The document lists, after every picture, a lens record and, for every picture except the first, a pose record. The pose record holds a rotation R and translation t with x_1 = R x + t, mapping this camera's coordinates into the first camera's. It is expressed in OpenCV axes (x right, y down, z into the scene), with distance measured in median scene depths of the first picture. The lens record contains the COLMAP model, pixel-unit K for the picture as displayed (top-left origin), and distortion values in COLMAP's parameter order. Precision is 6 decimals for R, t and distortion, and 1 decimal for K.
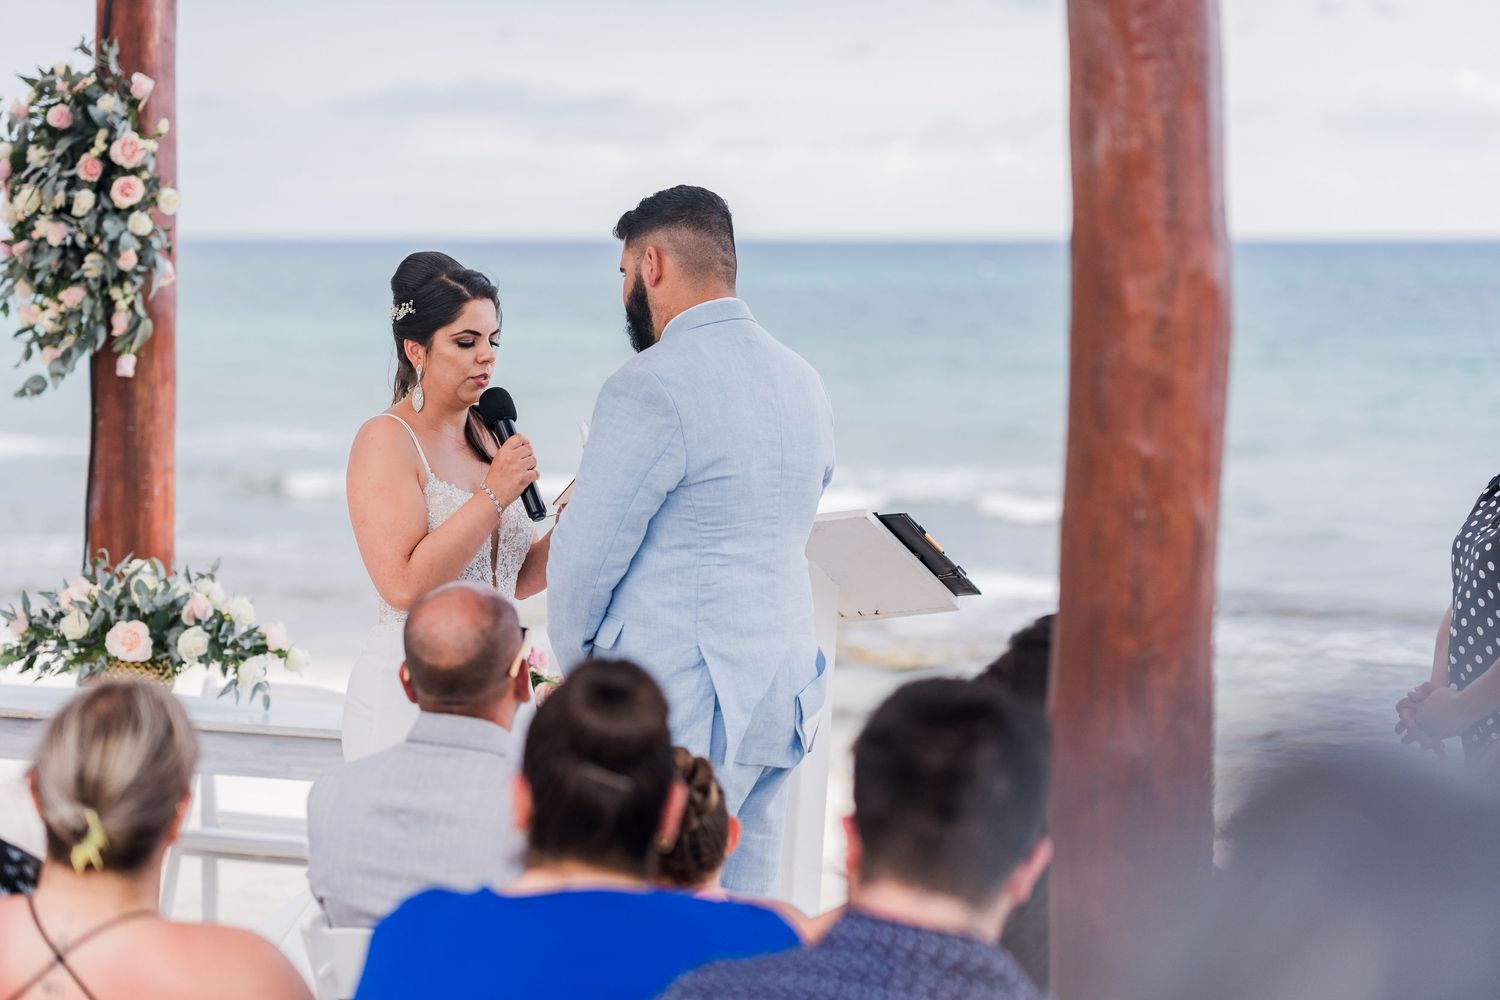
lens RADIAL K [[3758.9, 0, 750.0], [0, 3758.9, 500.0], [0, 0, 1]] dist [0.025749, 4.833887]
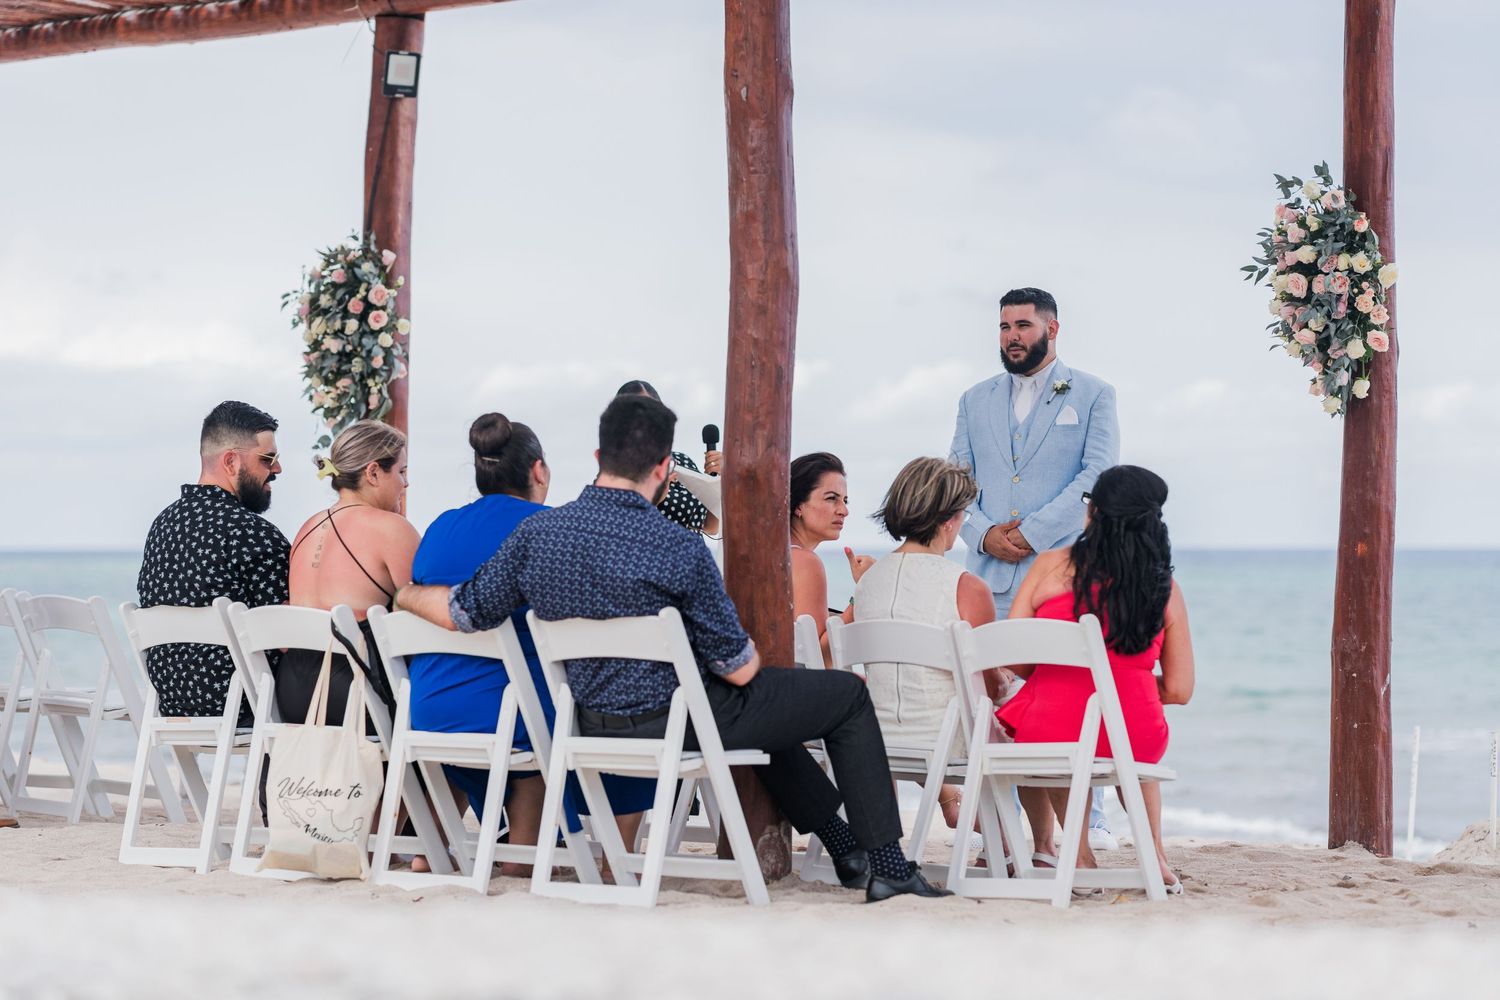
lens RADIAL K [[3758.9, 0, 750.0], [0, 3758.9, 500.0], [0, 0, 1]] dist [0.025749, 4.833887]
pose [[0.996286, -0.004936, -0.085961, 0.134967], [-0.001659, 0.997069, -0.076486, 0.119987], [0.086087, 0.076345, 0.993358, -0.595621]]
